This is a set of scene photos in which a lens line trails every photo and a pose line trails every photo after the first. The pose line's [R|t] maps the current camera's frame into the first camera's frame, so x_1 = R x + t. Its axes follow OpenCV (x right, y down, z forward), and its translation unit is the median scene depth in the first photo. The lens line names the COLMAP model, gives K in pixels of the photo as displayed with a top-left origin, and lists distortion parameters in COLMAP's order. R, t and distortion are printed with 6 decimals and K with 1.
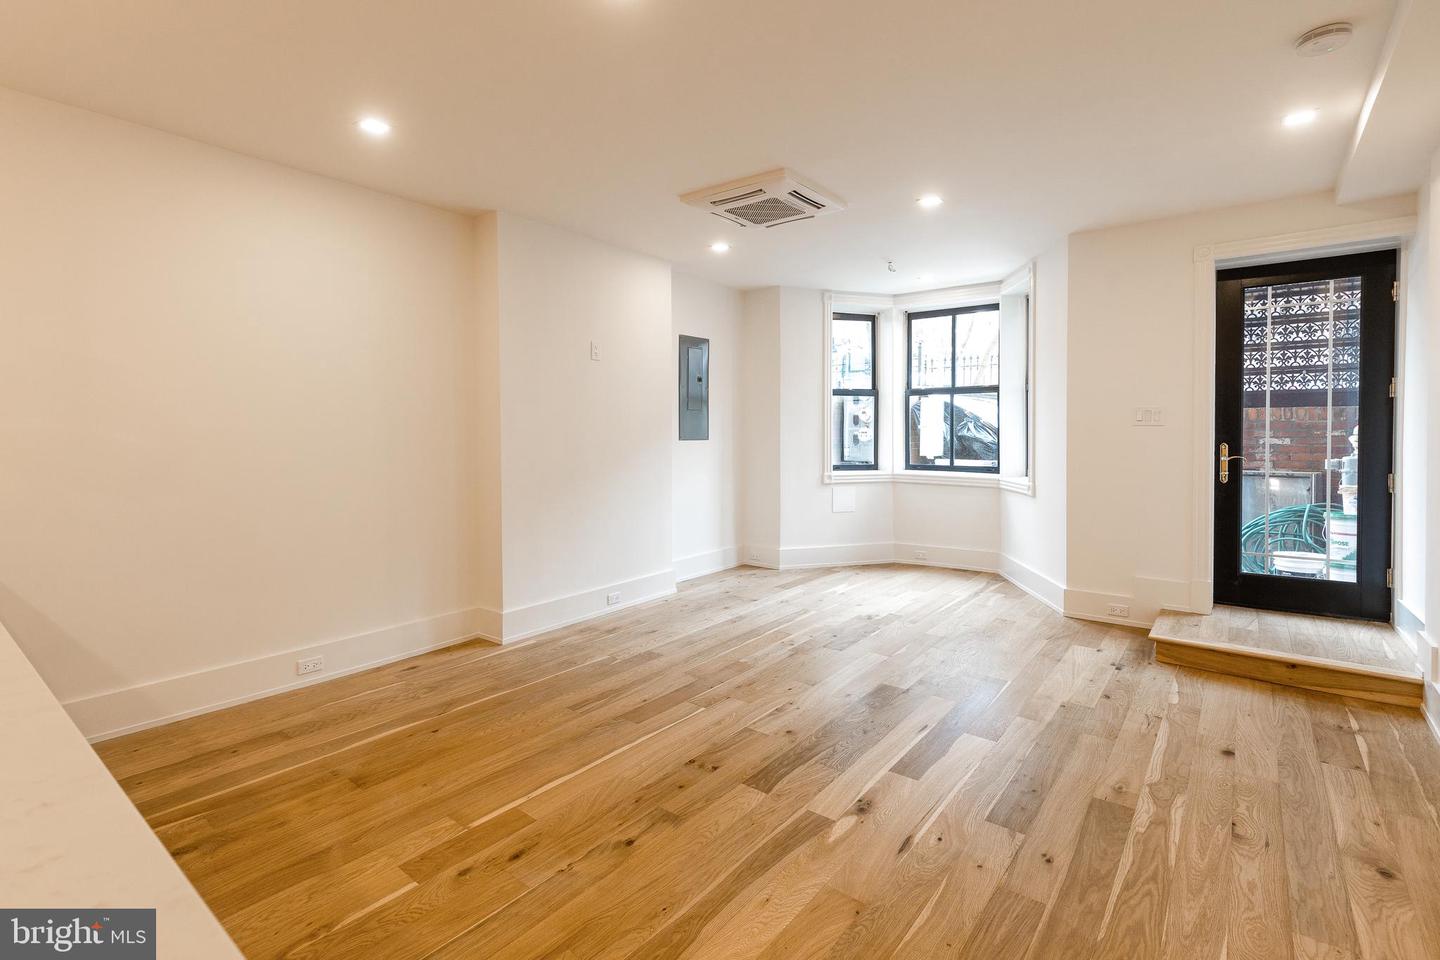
lens RADIAL K [[685.8, 0, 725.0], [0, 685.8, 444.1], [0, 0, 1]] dist [-0.001227, -0.000285]
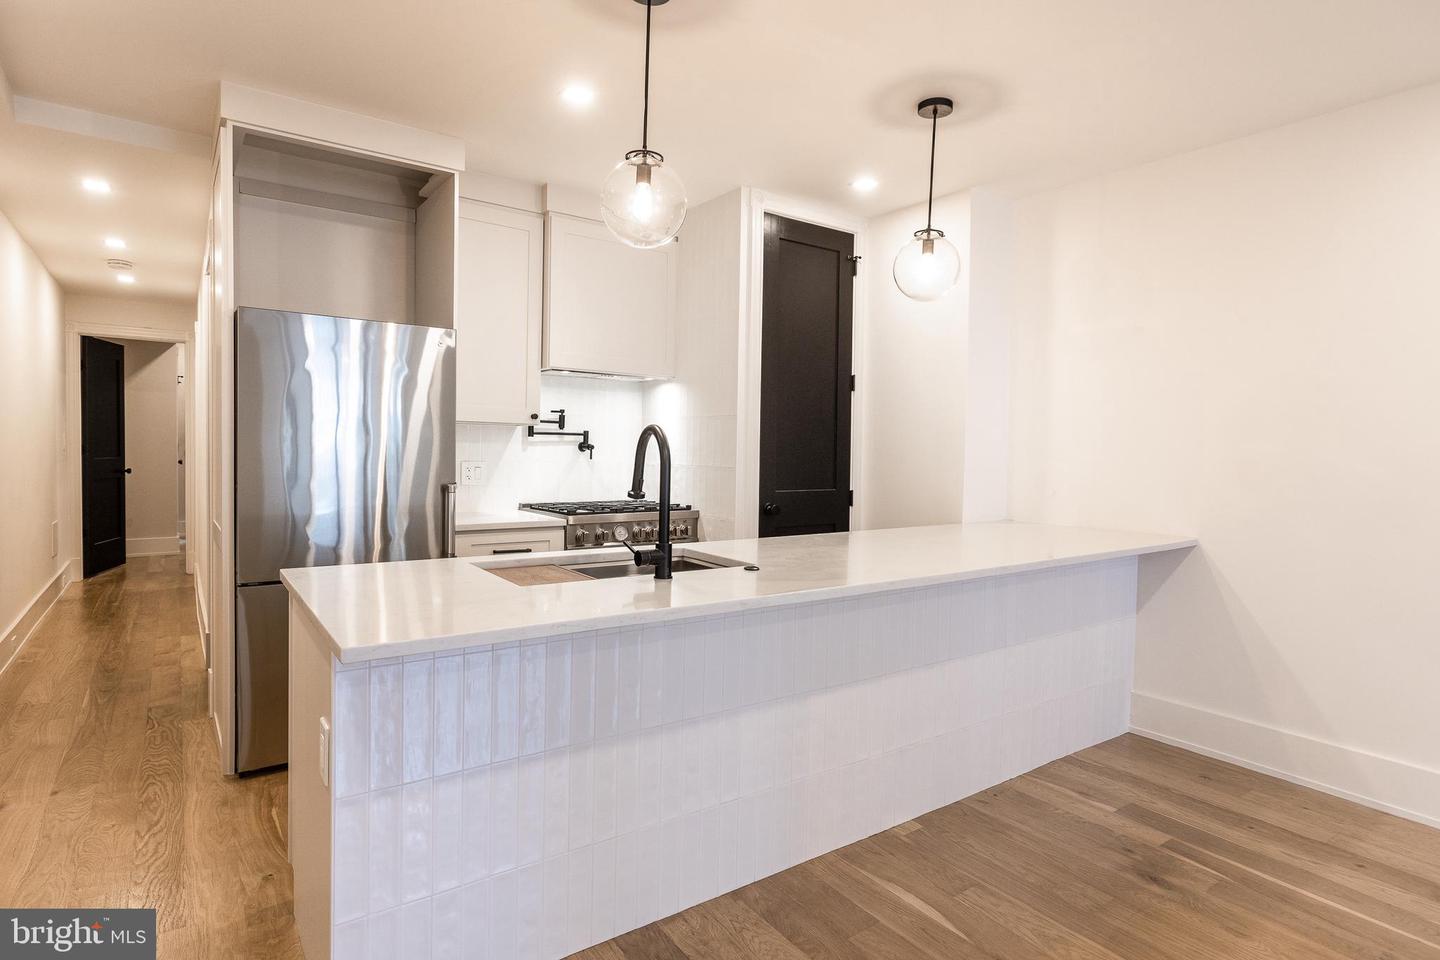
lens RADIAL K [[769.8, 0, 720.0], [0, 769.8, 480.0], [0, 0, 1]] dist [0.001337, 0.000197]
pose [[-0.307842, 0.035284, -0.950783, 0.321374], [-0.040156, 0.997940, 0.050035, -0.005531], [0.950590, 0.053582, -0.305791, 0.534686]]
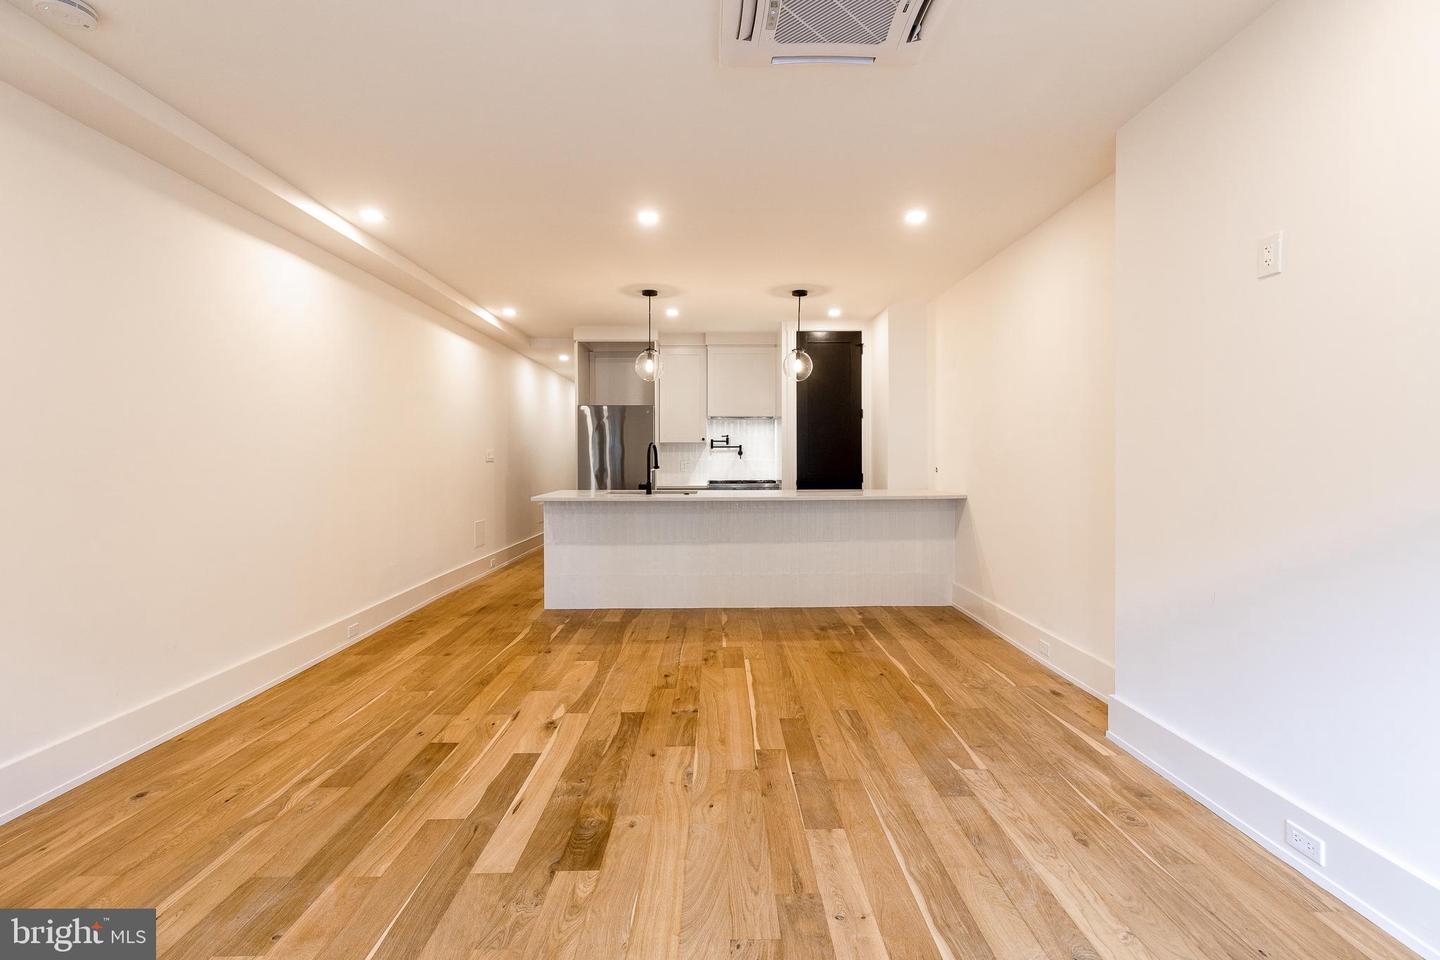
lens RADIAL K [[651.7, 0, 720.0], [0, 651.7, 480.0], [0, 0, 1]] dist [-0.002380, 0.000224]
pose [[-0.793964, 0.028840, -0.607280, 0.604957], [-0.006336, 0.998427, 0.055699, -0.021775], [0.607932, 0.048071, -0.792533, 1.890273]]
